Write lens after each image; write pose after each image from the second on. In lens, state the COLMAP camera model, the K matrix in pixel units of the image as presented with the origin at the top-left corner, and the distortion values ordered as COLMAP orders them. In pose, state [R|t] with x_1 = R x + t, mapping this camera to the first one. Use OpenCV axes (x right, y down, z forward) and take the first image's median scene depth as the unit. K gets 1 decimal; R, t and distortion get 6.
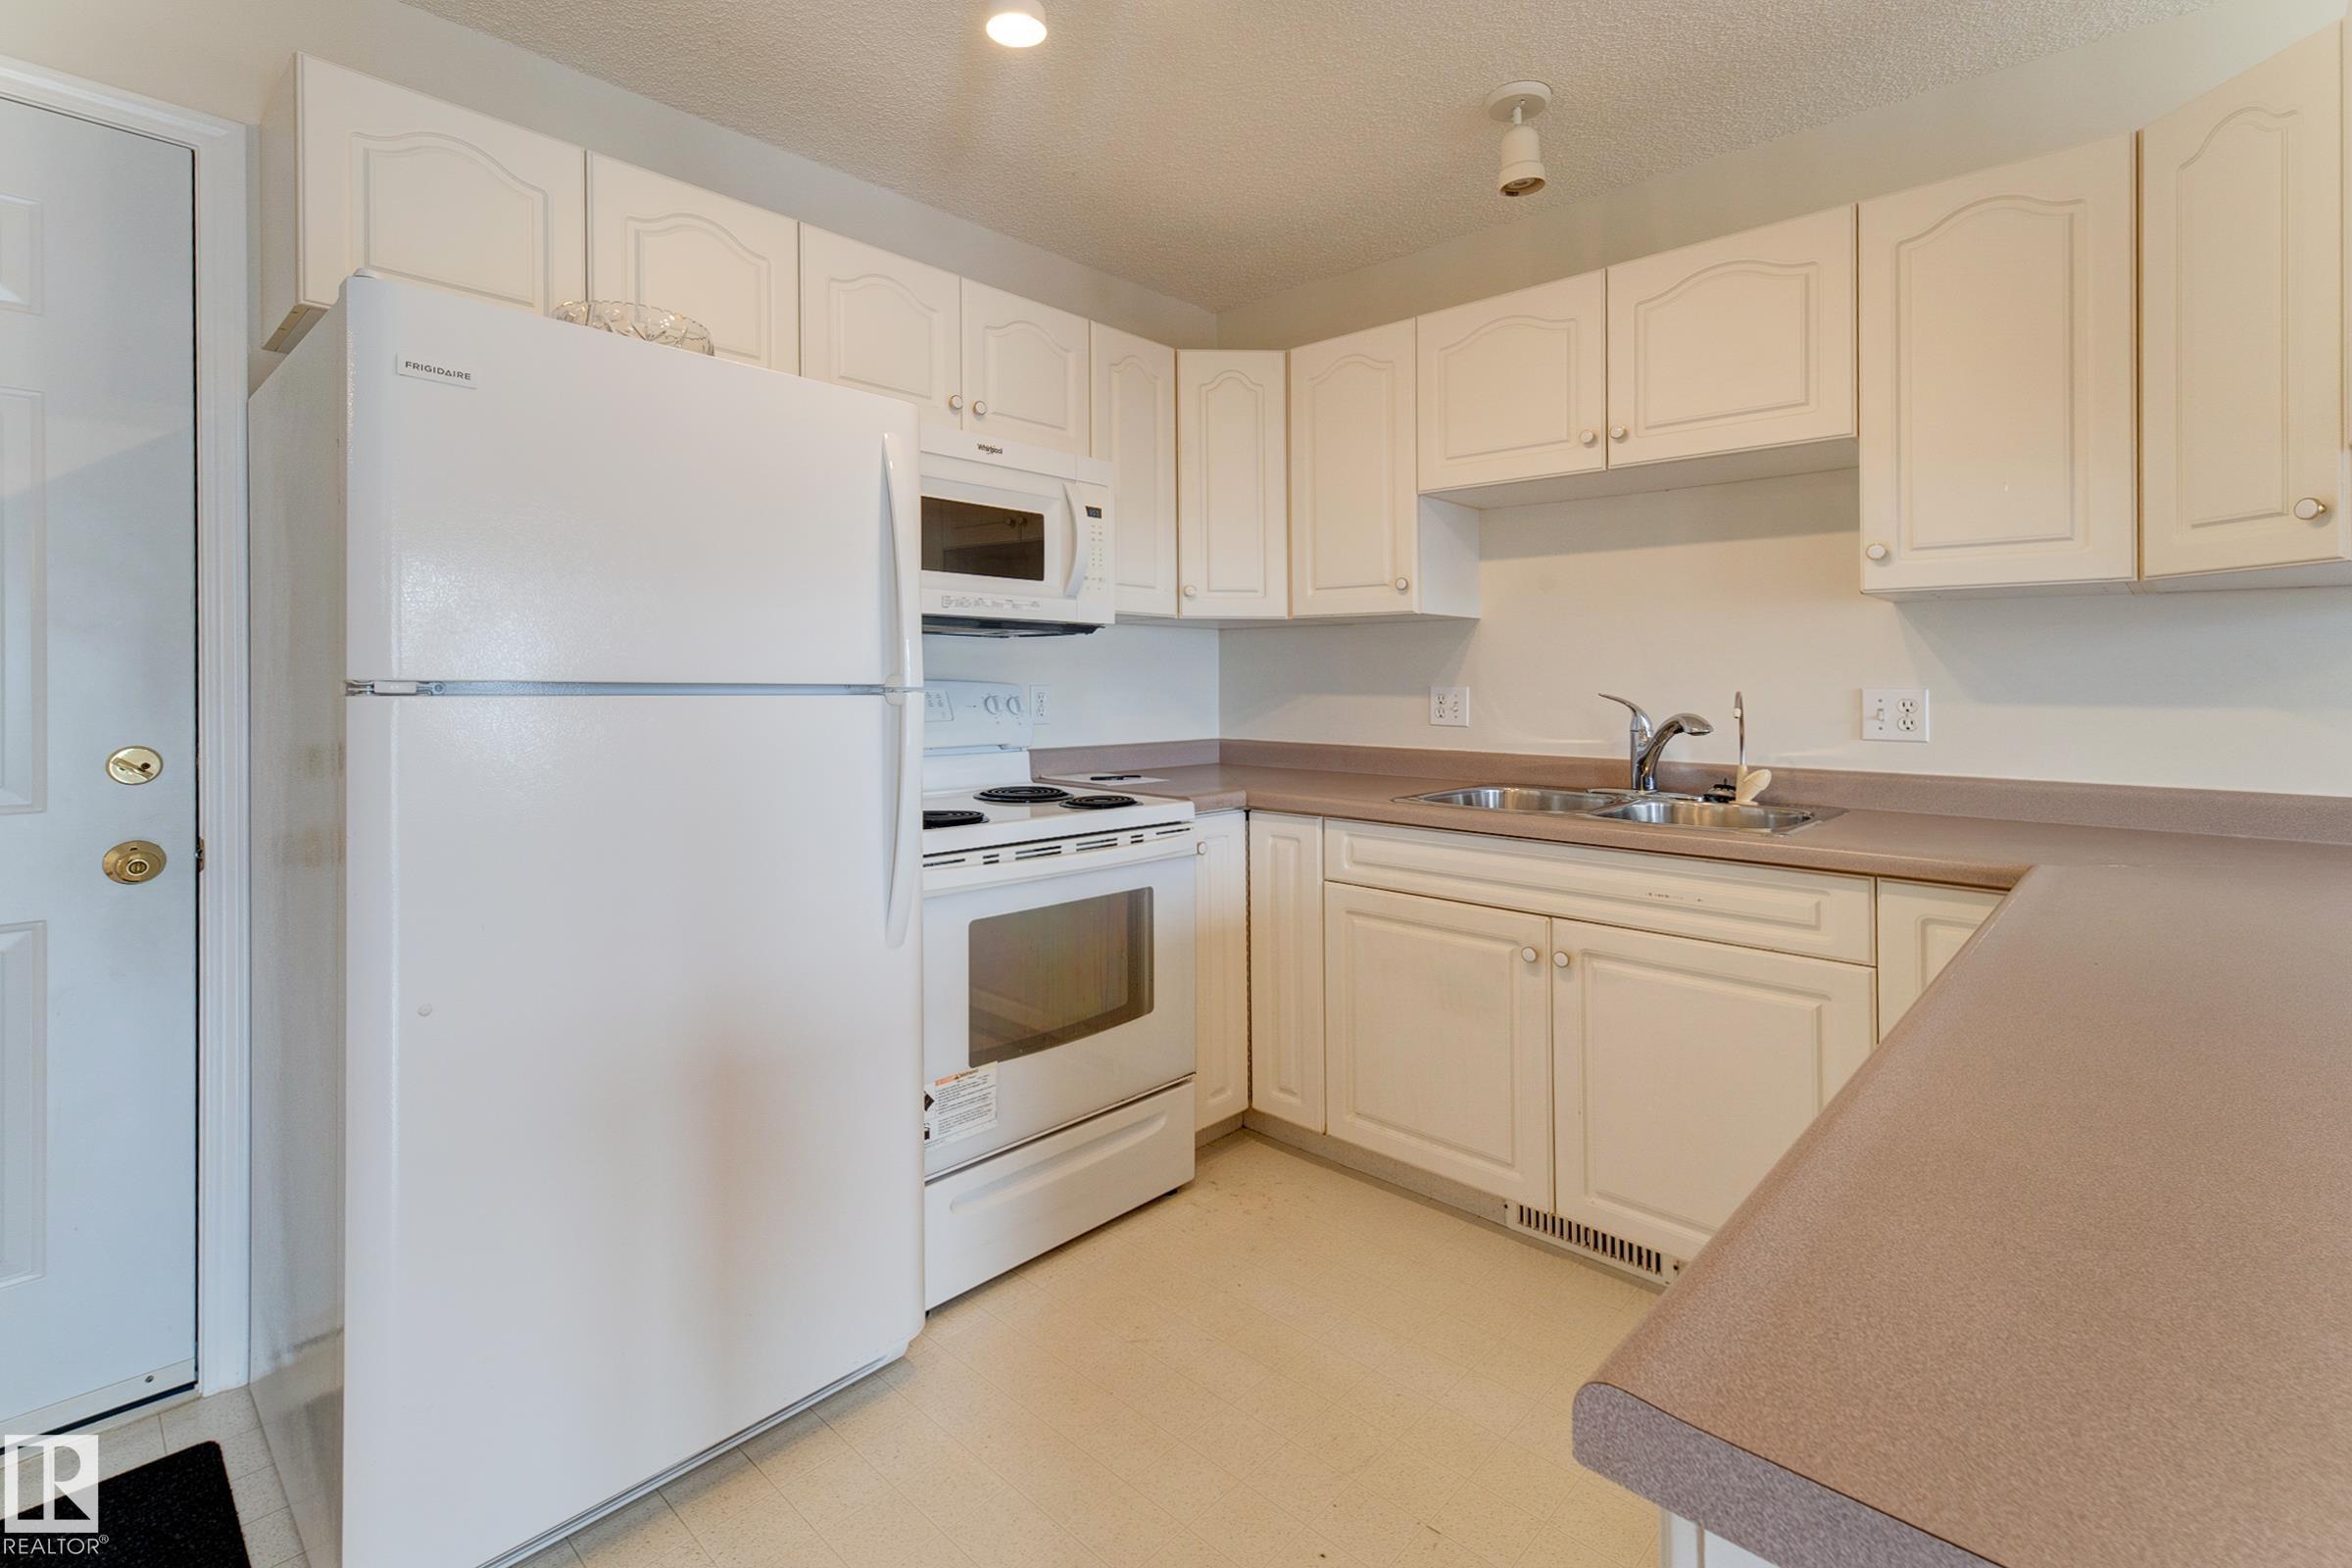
lens RADIAL K [[1057.2, 0, 1182.7], [0, 1057.2, 684.1], [0, 0, 1]] dist [-0.000414, -0.000264]
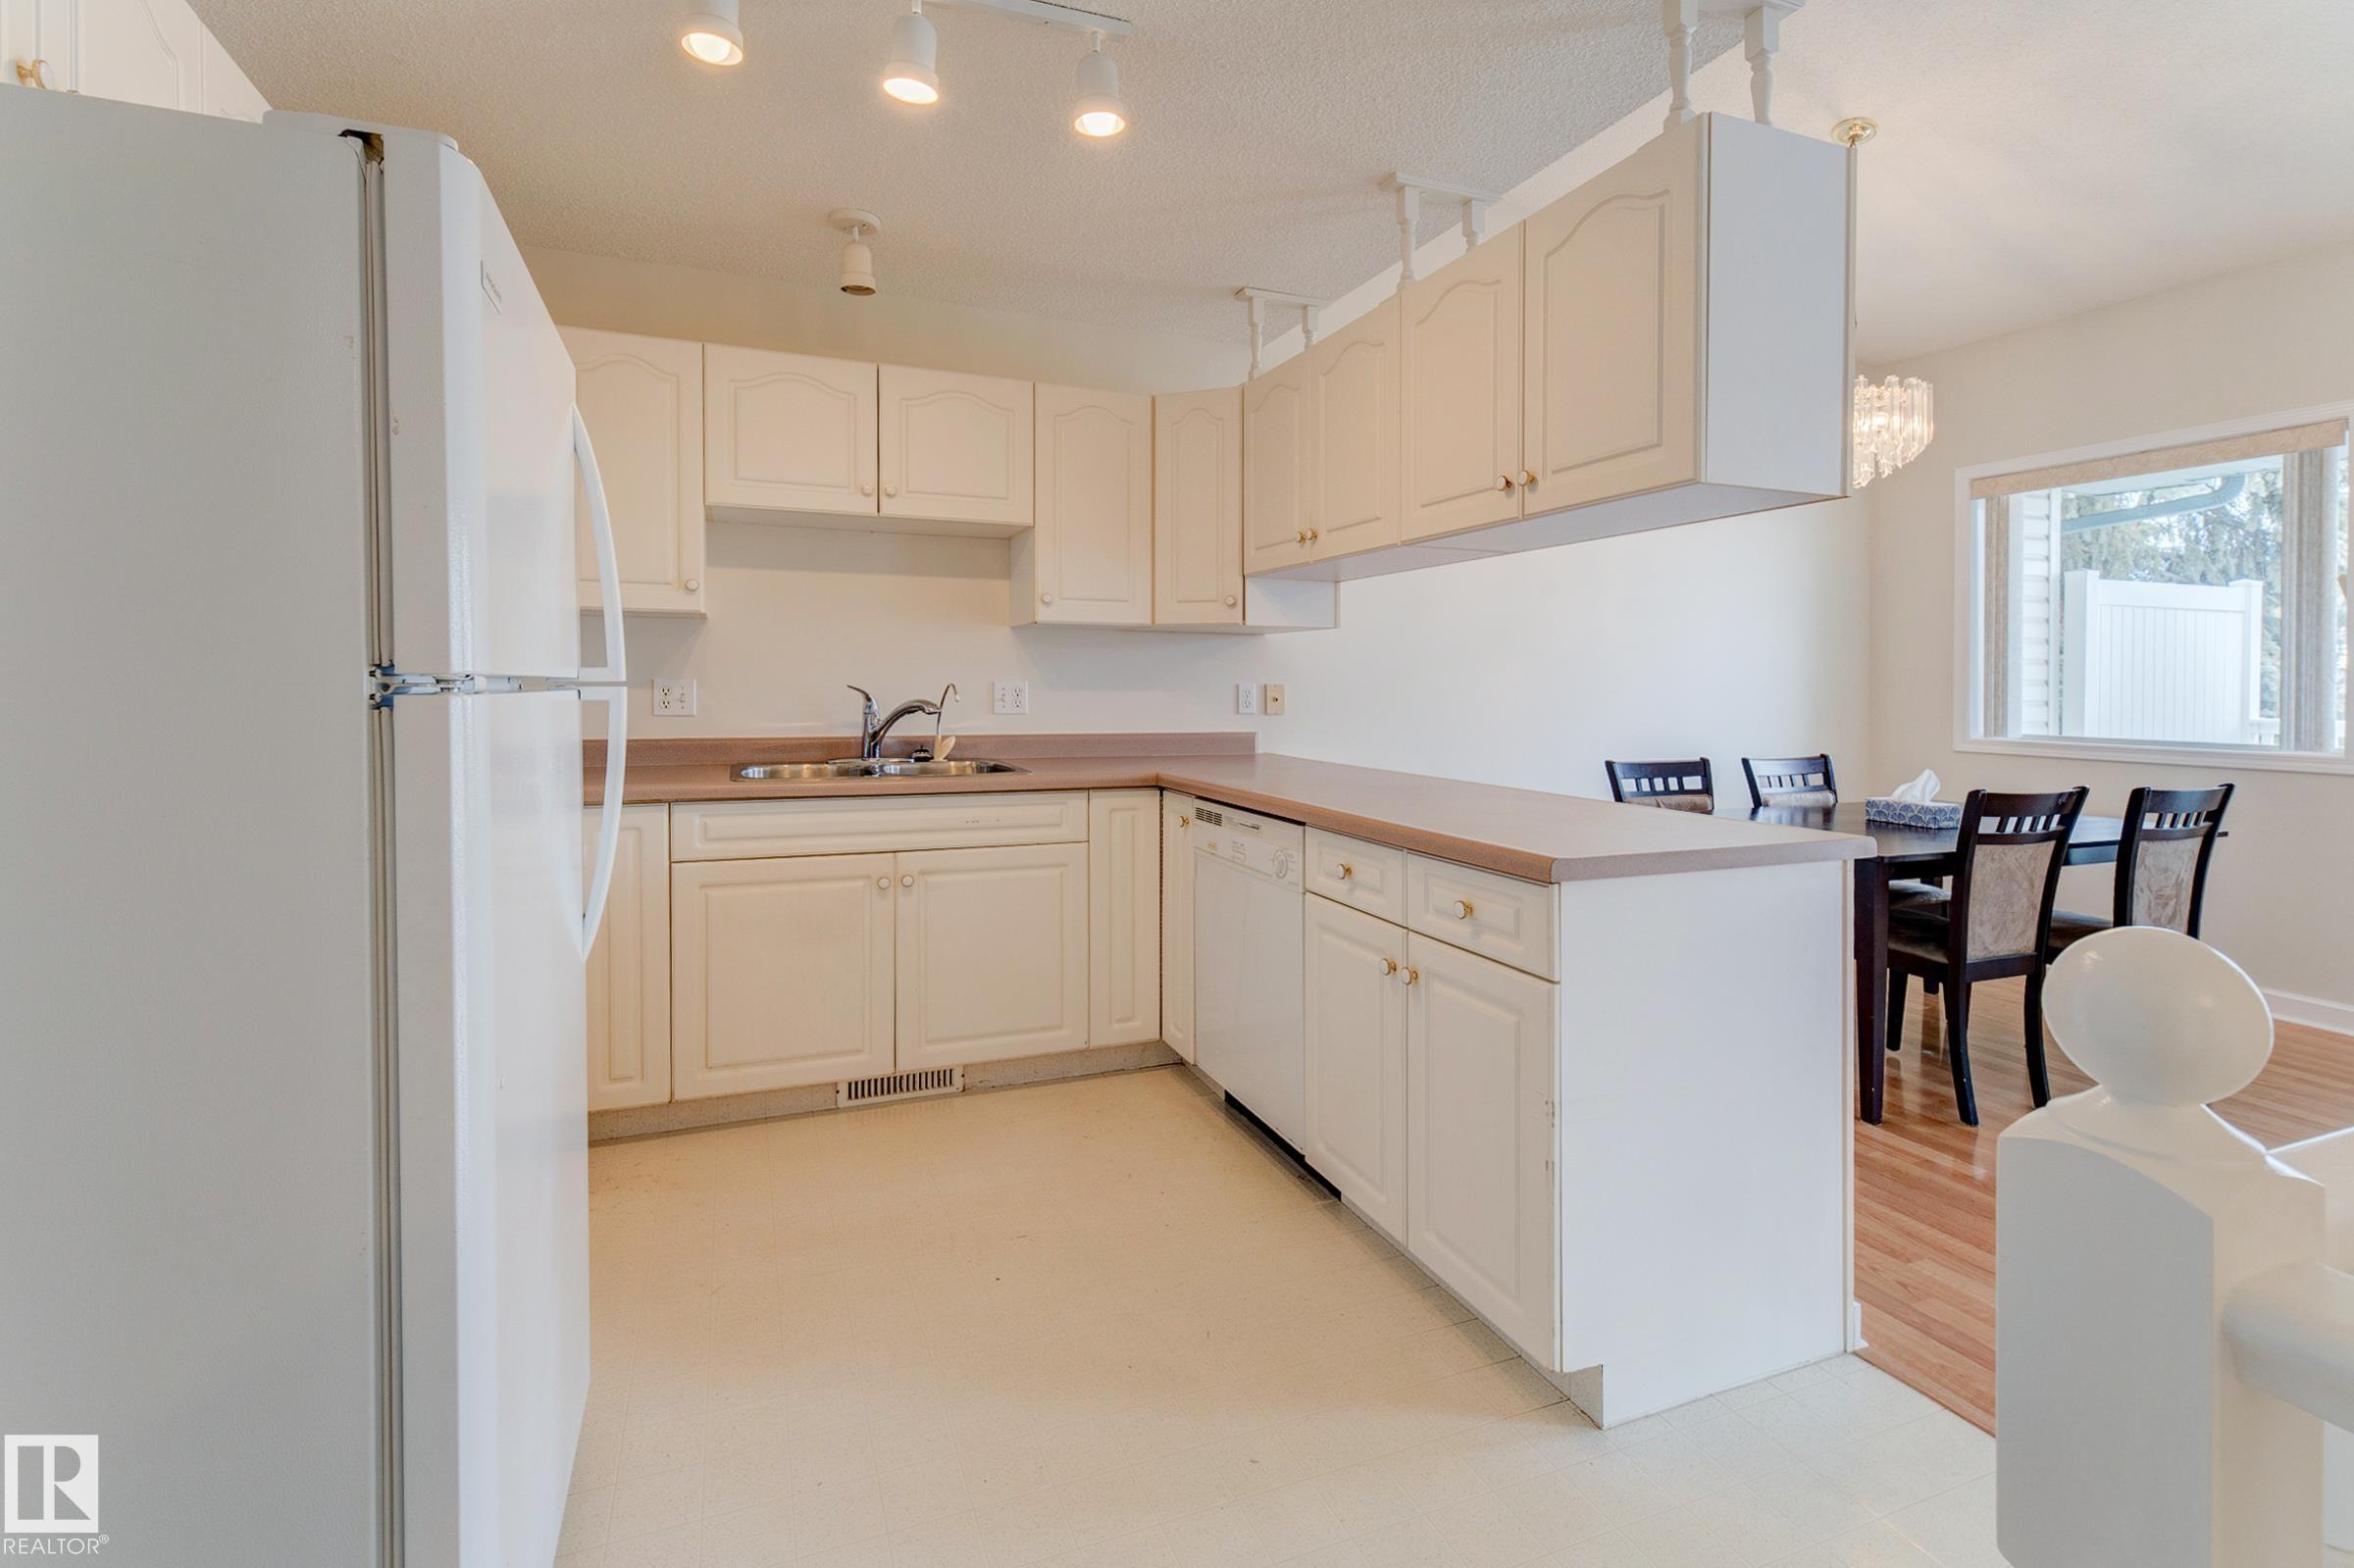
lens RADIAL K [[1058.0, 0, 1183.7], [0, 1058.0, 684.1], [0, 0, 1]] dist [-0.000414, -0.000264]
pose [[0.420757, -0.002937, 0.907169, -0.648290], [-0.005397, 0.999969, 0.005741, -0.002241], [-0.907157, -0.007312, 0.420728, 0.095130]]
